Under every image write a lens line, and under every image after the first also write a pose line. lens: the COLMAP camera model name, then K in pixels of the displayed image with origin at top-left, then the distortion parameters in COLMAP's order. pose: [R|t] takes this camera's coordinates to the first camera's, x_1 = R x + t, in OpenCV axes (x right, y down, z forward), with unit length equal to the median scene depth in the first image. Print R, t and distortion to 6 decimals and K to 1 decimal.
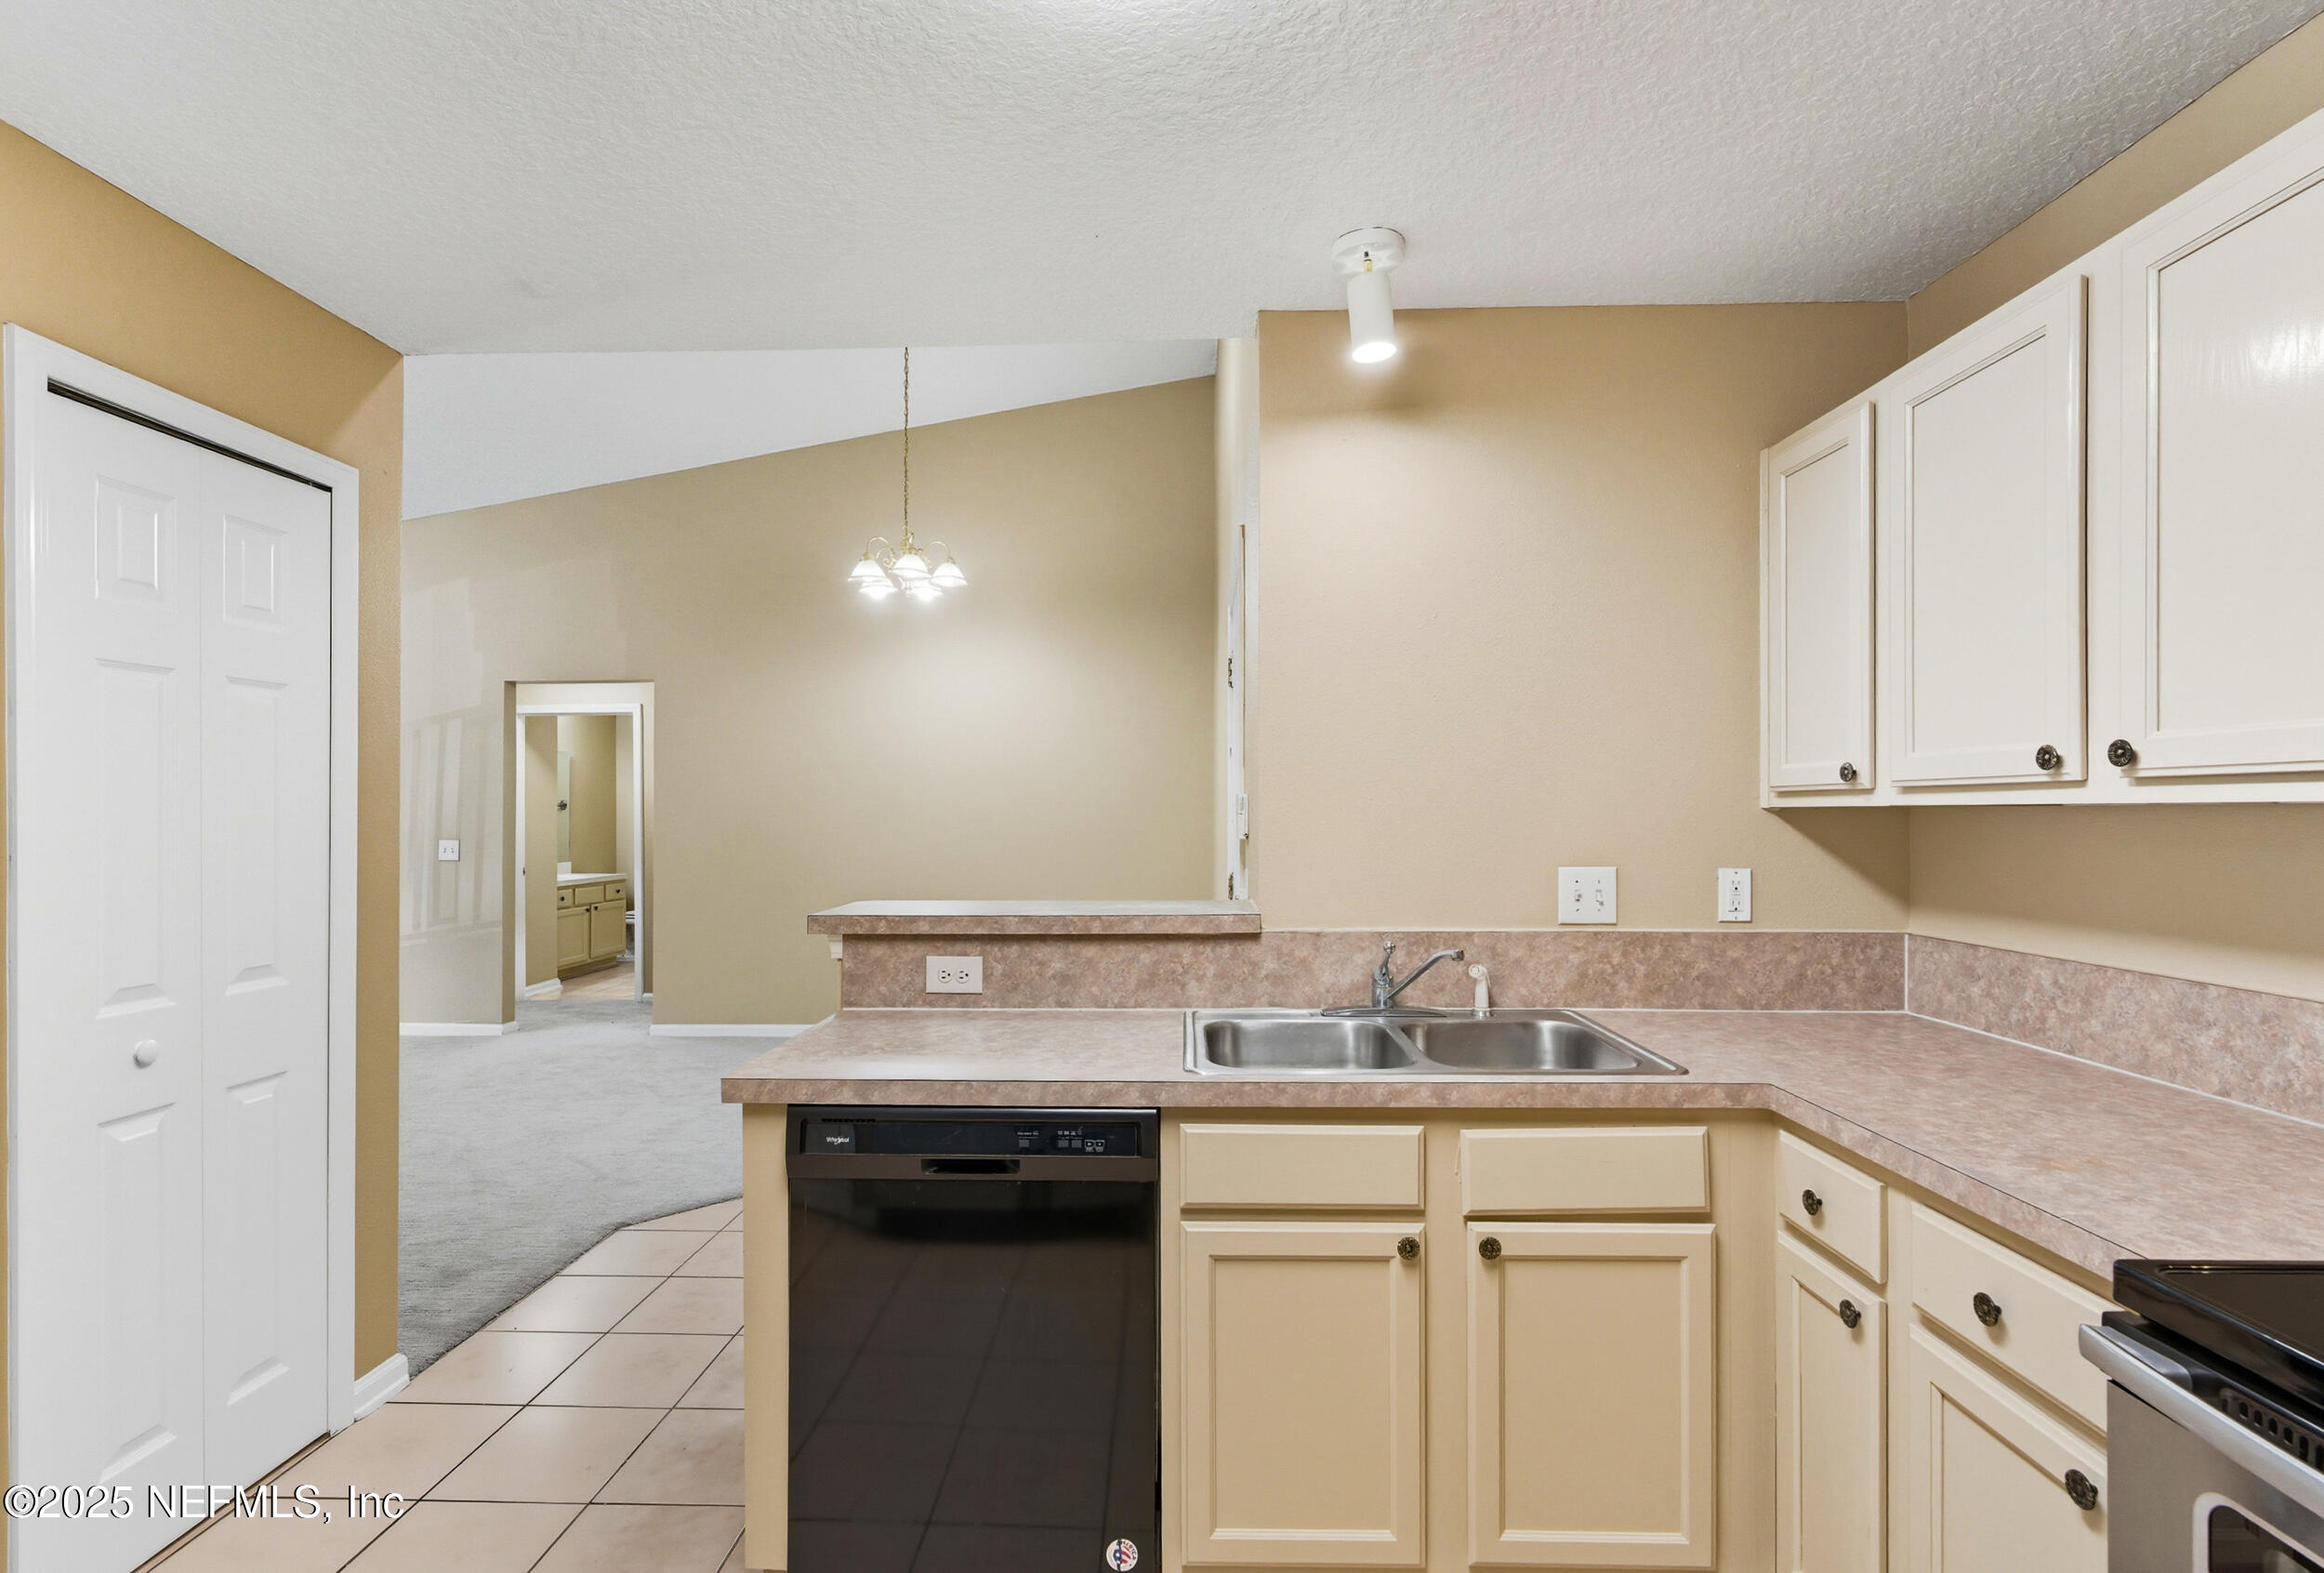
lens RADIAL K [[1077.9, 0, 1166.5], [0, 1077.9, 805.9], [0, 0, 1]] dist [-0.001177, -0.000064]
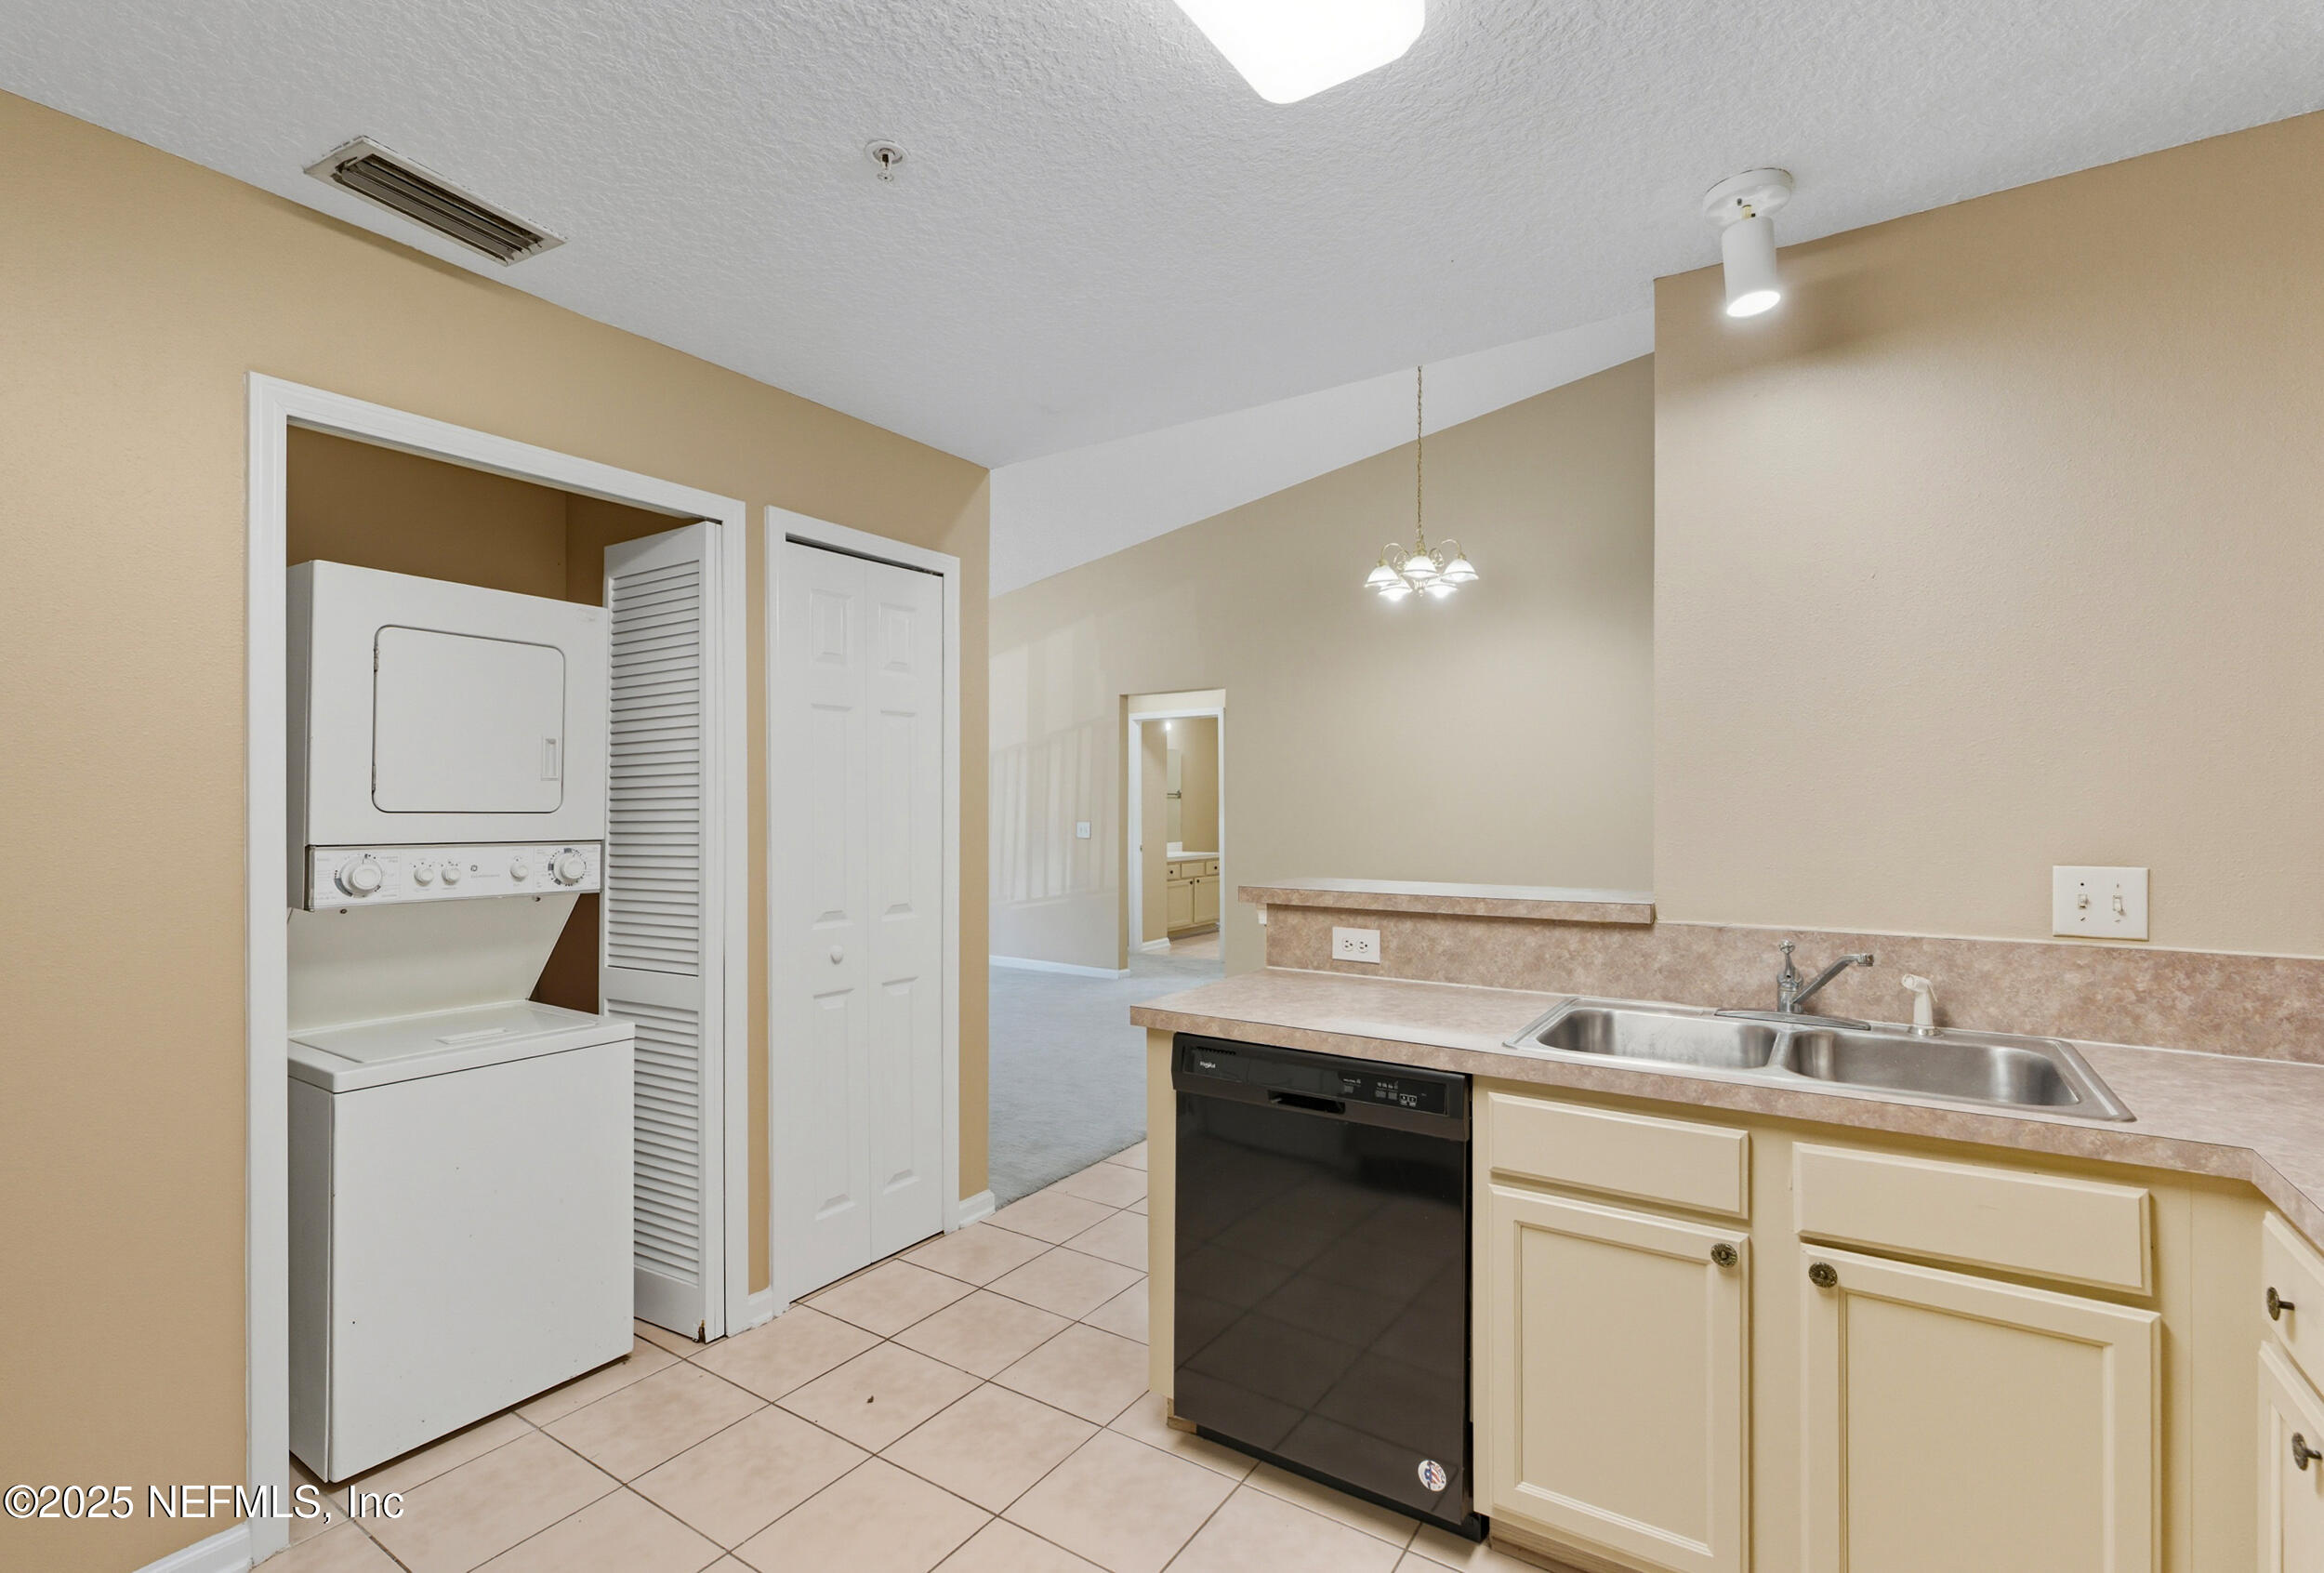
lens RADIAL K [[1066.2, 0, 1158.2], [0, 1066.2, 799.8], [0, 0, 1]] dist [-0.001652, -0.000041]
pose [[0.845349, -0.001580, -0.534212, 0.223527], [0.004729, 0.999979, 0.004526, -0.000014], [0.534193, -0.006353, 0.845339, -0.046662]]
